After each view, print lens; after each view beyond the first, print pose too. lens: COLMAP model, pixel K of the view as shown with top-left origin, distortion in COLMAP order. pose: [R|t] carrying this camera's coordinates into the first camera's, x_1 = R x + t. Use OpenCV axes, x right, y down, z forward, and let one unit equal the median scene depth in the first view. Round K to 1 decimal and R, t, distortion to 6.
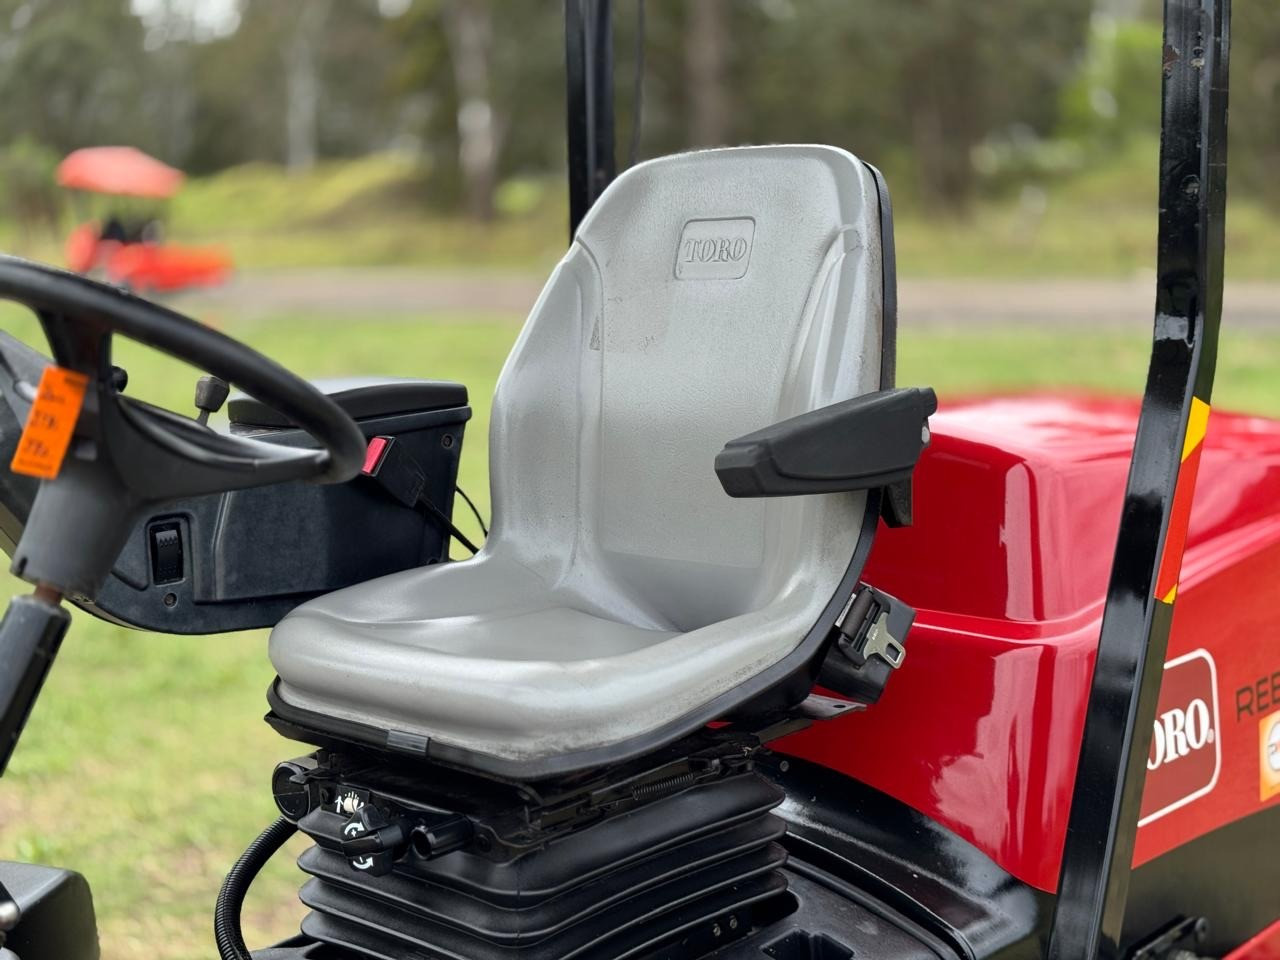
lens RADIAL K [[1796.4, 0, 636.6], [0, 1796.4, 488.6], [0, 0, 1]] dist [0.188620, -0.355885]
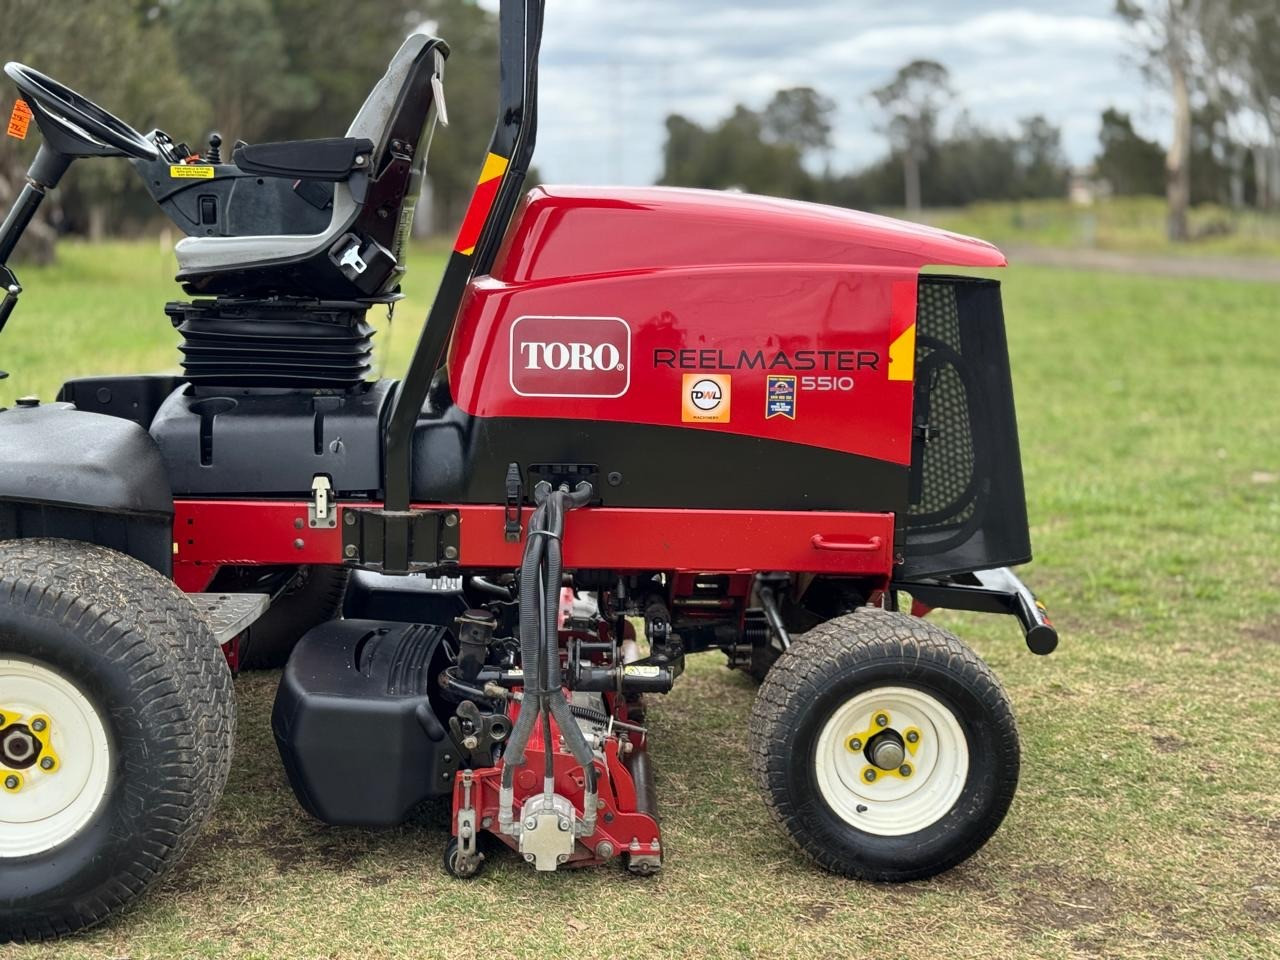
lens RADIAL K [[1796.4, 0, 636.6], [0, 1796.4, 488.6], [0, 0, 1]] dist [0.188620, -0.355885]
pose [[0.681188, 0.140625, -0.718476, 1.868306], [-0.145674, 0.987790, 0.055223, 0.178565], [0.717470, 0.067046, 0.693356, -0.230087]]
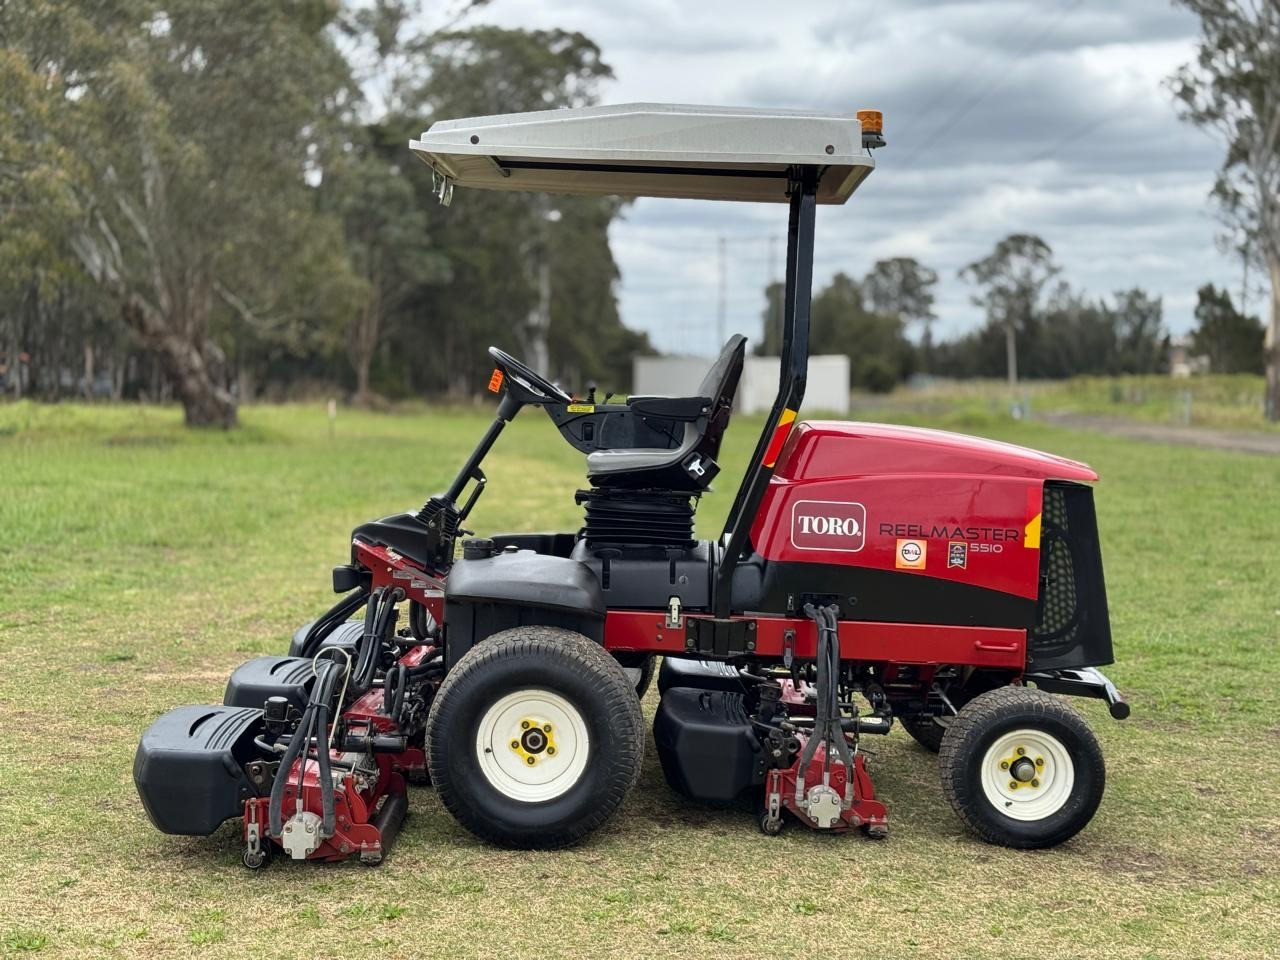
lens RADIAL K [[1796.4, 0, 636.6], [0, 1796.4, 488.6], [0, 0, 1]] dist [0.188620, -0.355885]
pose [[0.640411, 0.090154, -0.762723, 2.664663], [-0.166887, 0.985693, -0.023616, 0.220573], [0.749682, 0.142413, 0.646294, -1.335513]]
